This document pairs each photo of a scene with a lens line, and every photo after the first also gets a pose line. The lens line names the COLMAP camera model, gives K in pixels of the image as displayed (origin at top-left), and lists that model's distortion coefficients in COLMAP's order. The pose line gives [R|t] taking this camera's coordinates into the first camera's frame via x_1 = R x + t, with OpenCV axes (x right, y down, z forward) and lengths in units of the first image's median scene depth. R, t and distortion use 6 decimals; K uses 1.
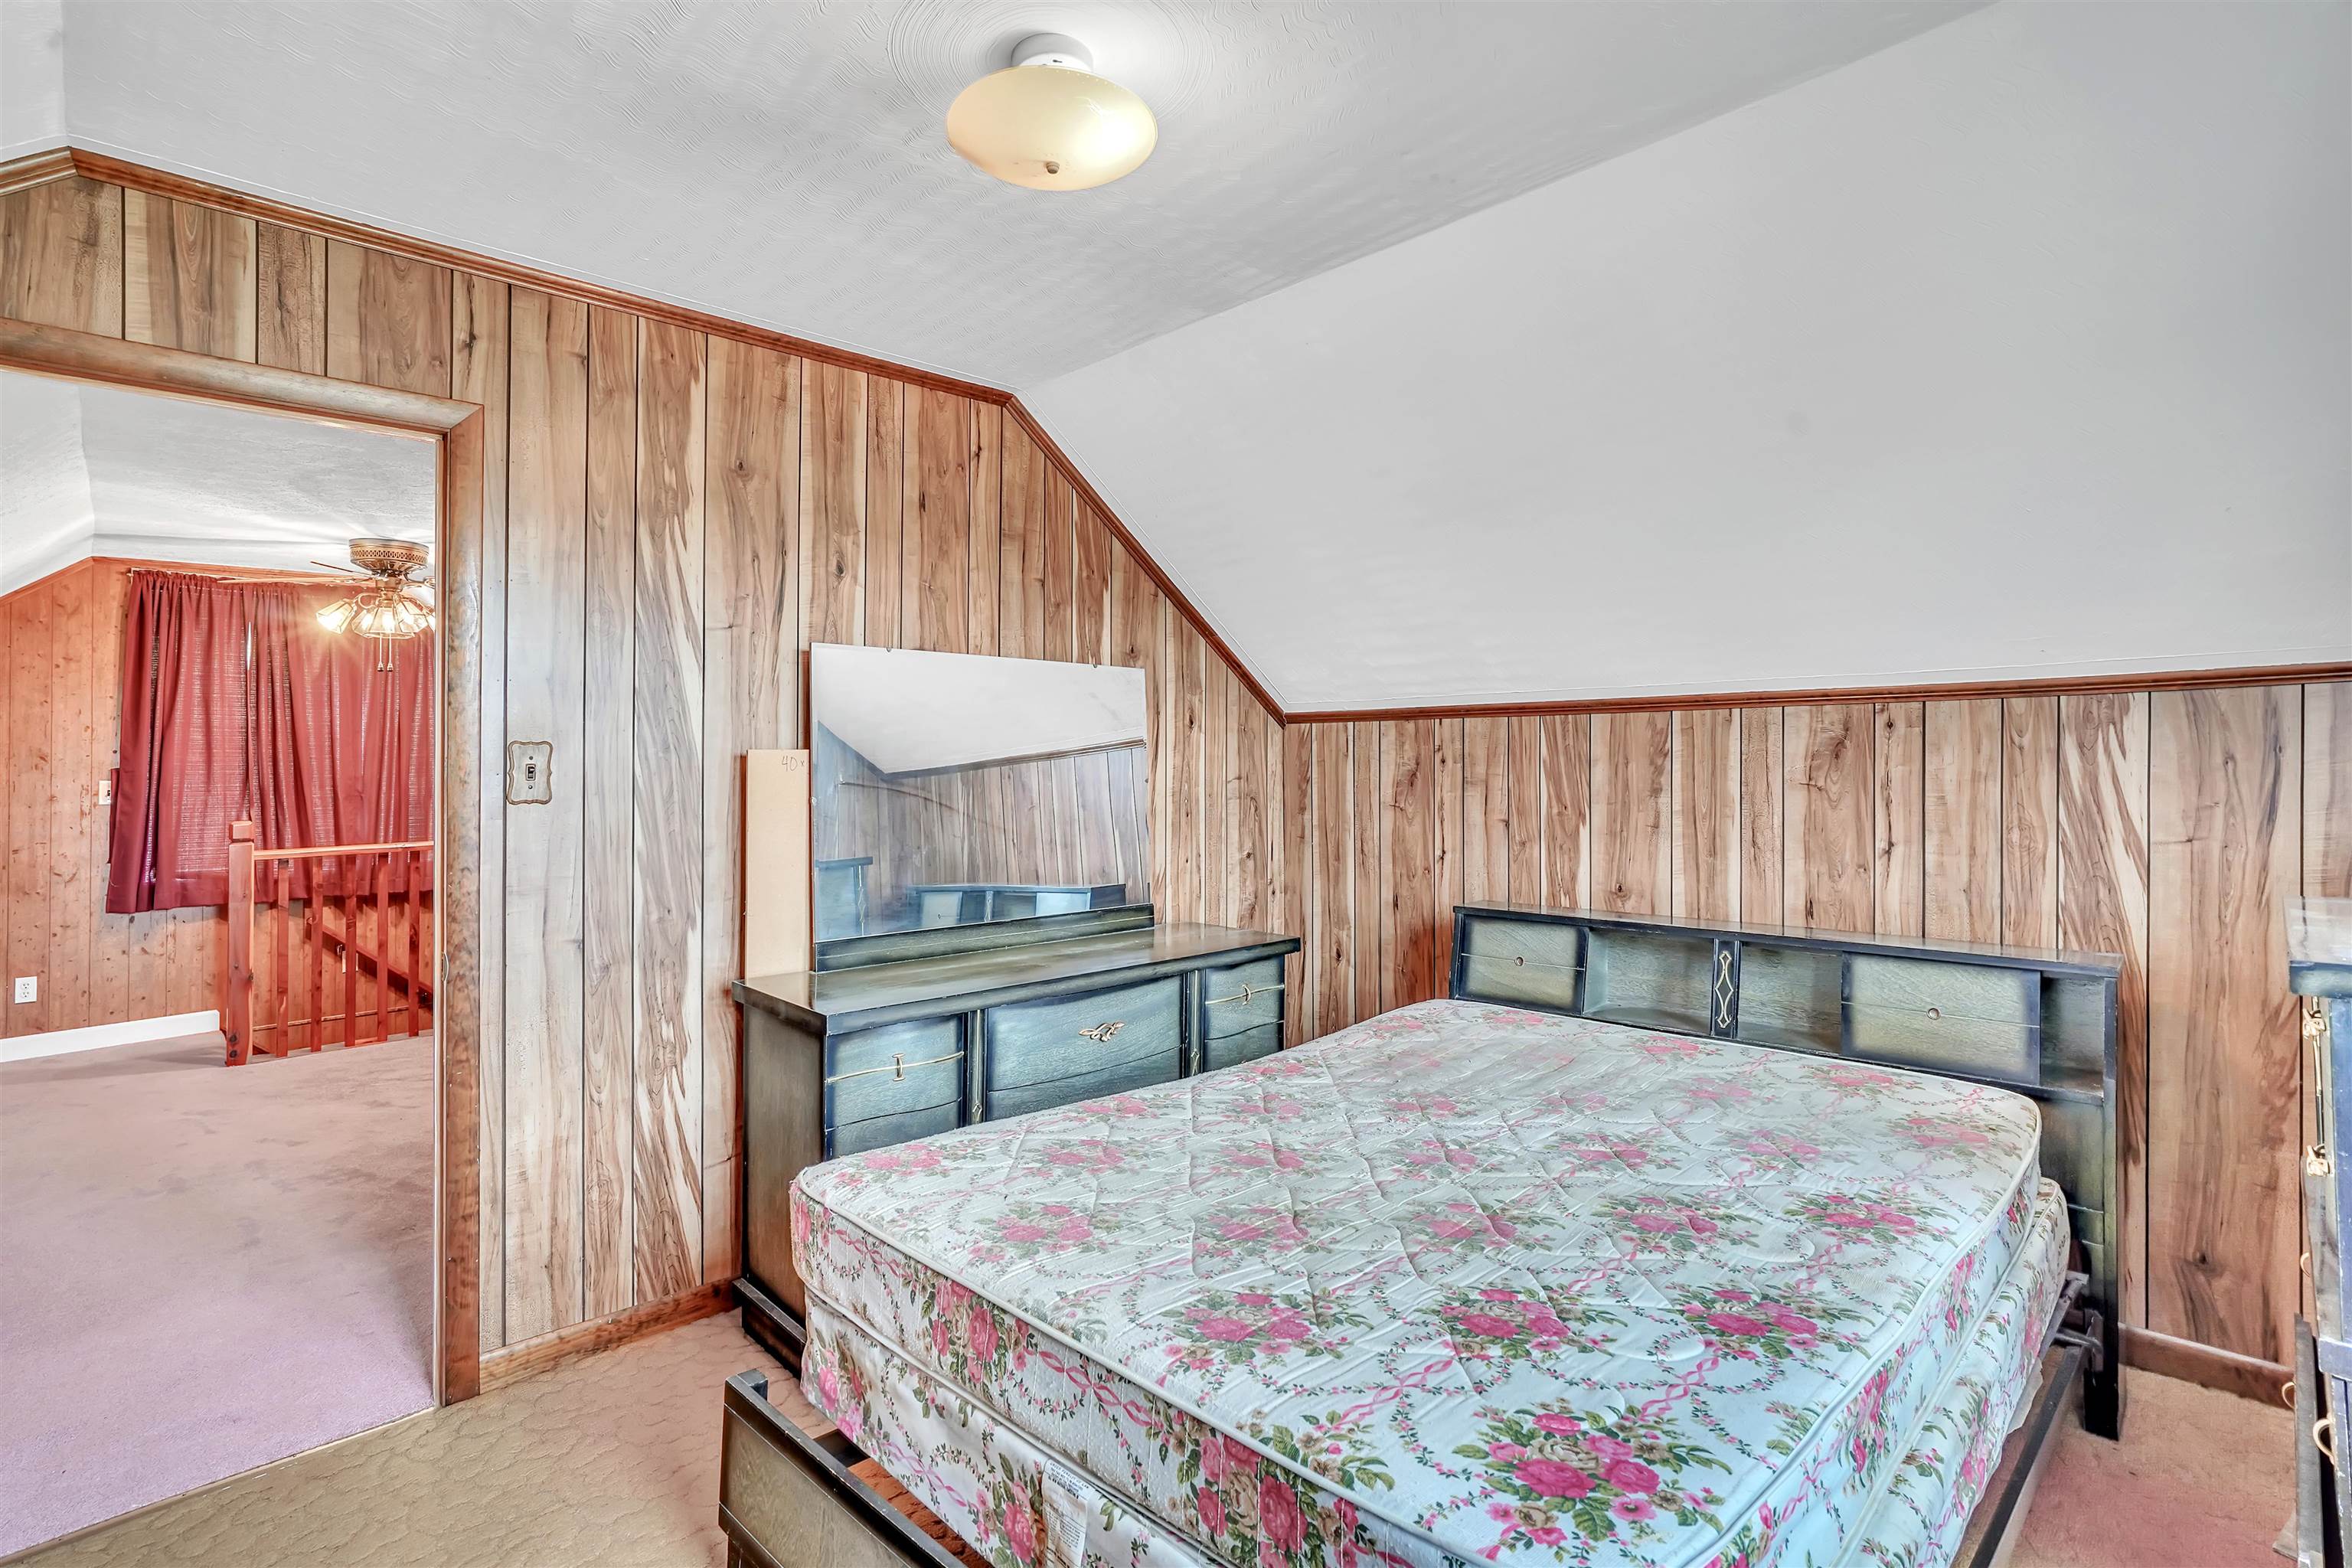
lens RADIAL K [[1104.5, 0, 1171.2], [0, 1104.5, 772.9], [0, 0, 1]] dist [-0.034088, 0.008661]
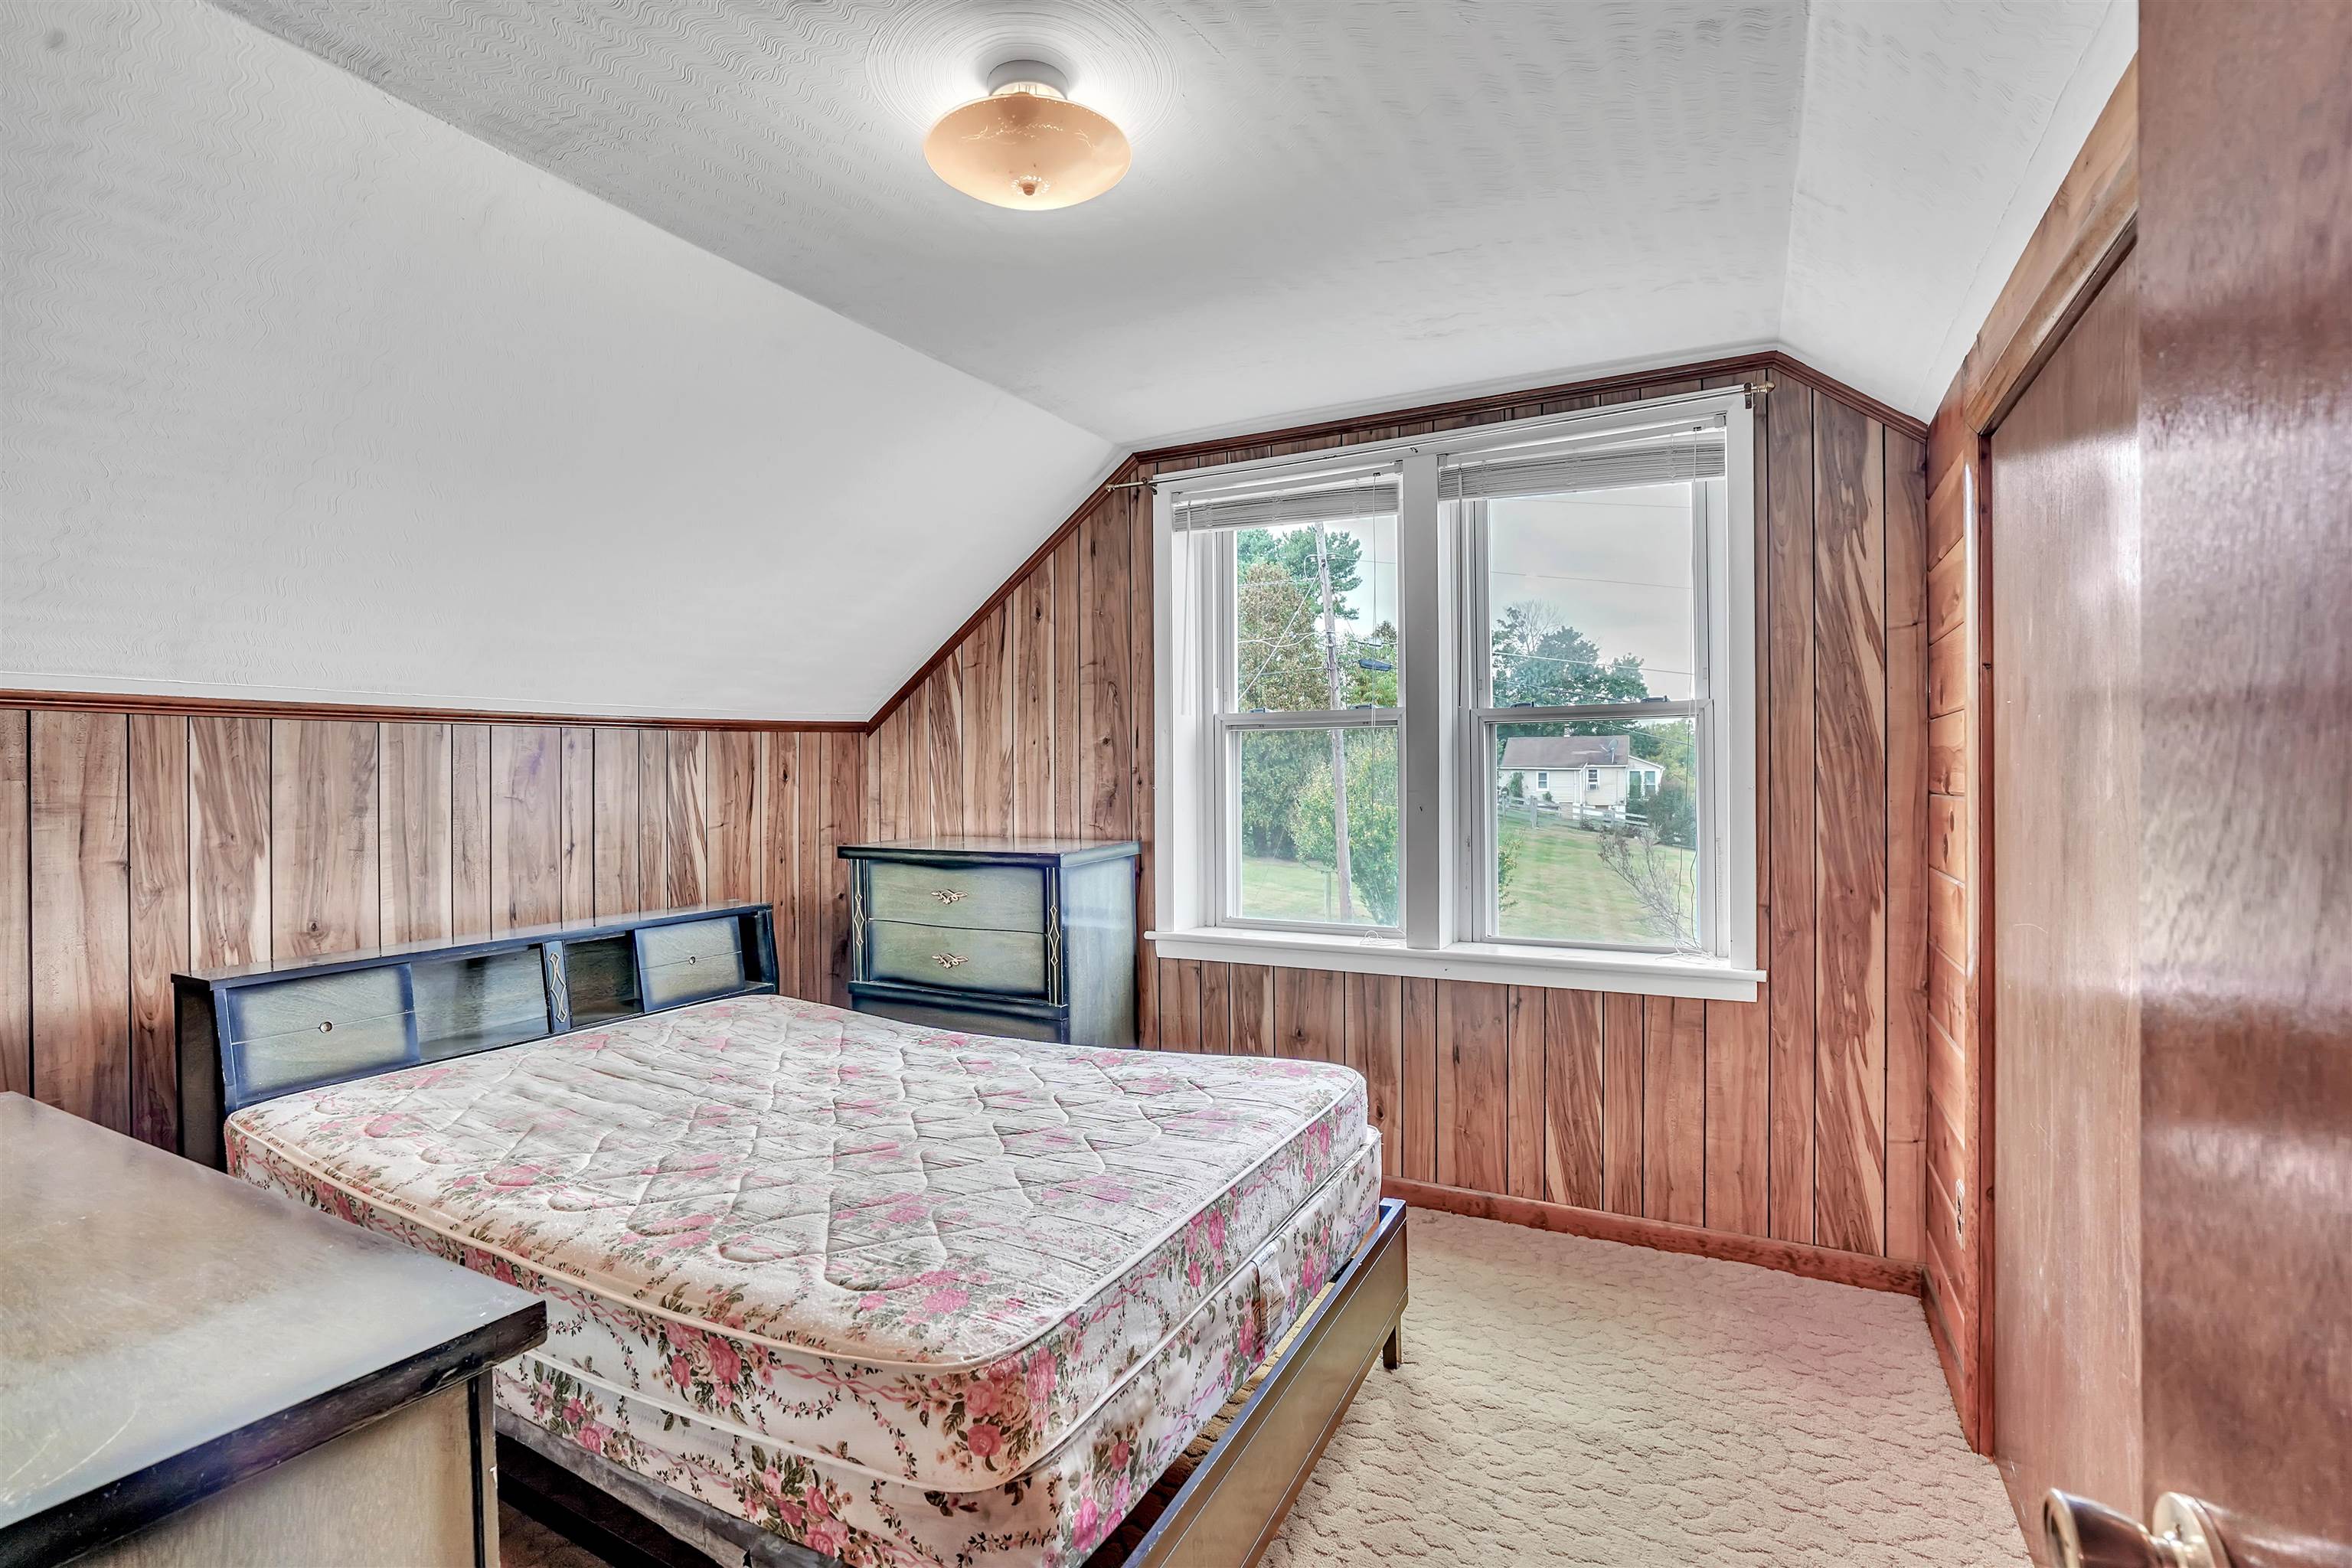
lens RADIAL K [[1104.5, 0, 1170.3], [0, 1104.5, 774.1], [0, 0, 1]] dist [-0.034088, 0.008661]
pose [[-0.283454, 0.004696, 0.958974, -0.623631], [0.017795, 0.999842, 0.000363, -0.001448], [-0.958821, 0.017168, -0.283493, 0.643490]]
